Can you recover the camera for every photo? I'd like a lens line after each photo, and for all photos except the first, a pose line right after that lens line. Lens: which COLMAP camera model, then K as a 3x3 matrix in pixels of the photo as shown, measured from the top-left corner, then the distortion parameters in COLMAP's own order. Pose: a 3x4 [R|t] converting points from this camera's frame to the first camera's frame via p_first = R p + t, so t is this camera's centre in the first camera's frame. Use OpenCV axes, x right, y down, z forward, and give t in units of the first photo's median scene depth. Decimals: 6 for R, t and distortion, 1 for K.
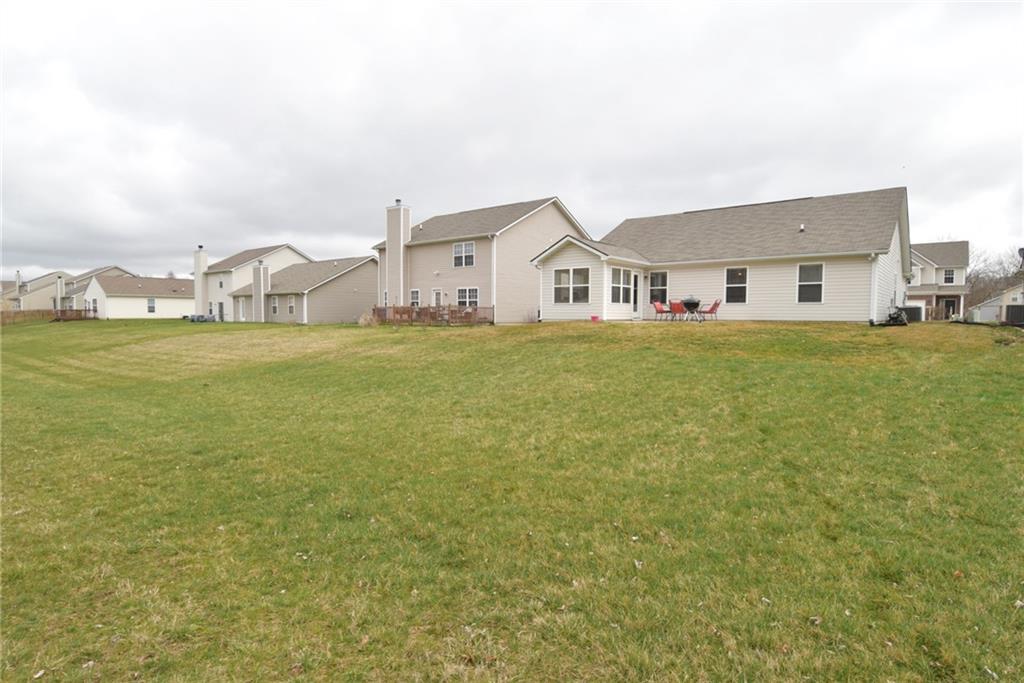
lens RADIAL K [[546.4, 0, 515.3], [0, 546.4, 341.8], [0, 0, 1]] dist [0.007478, -0.016246]
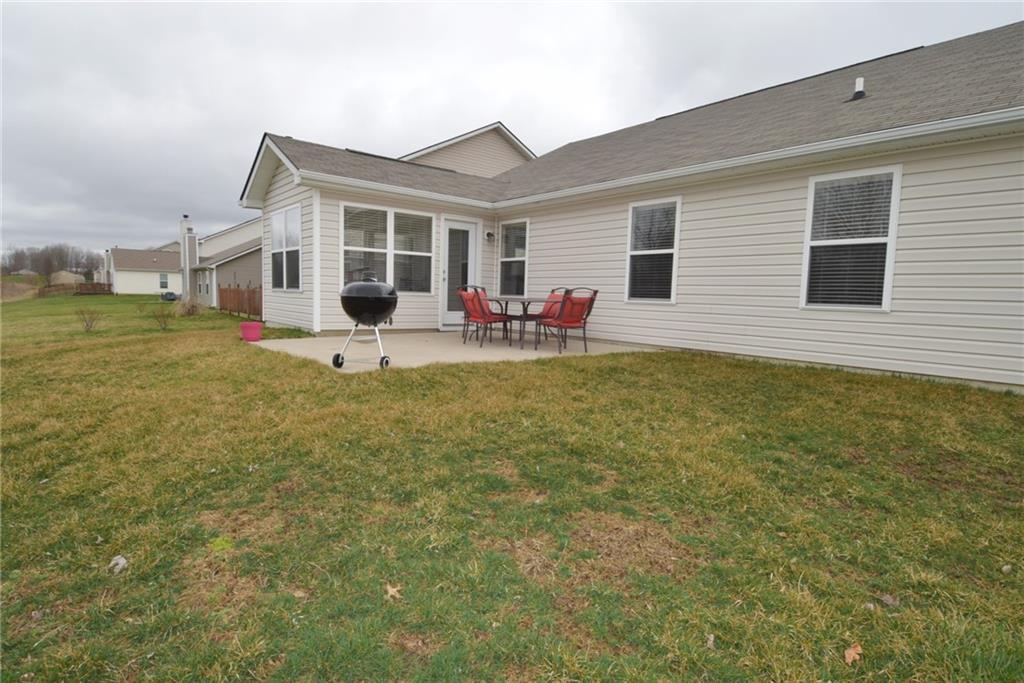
lens RADIAL K [[546.4, 0, 508.0], [0, 546.4, 341.5], [0, 0, 1]] dist [0.007478, -0.016246]
pose [[0.975727, 0.043259, -0.214675, 0.387554], [-0.036187, 0.998669, 0.036765, -0.051676], [0.215979, -0.028104, 0.975993, 0.607989]]
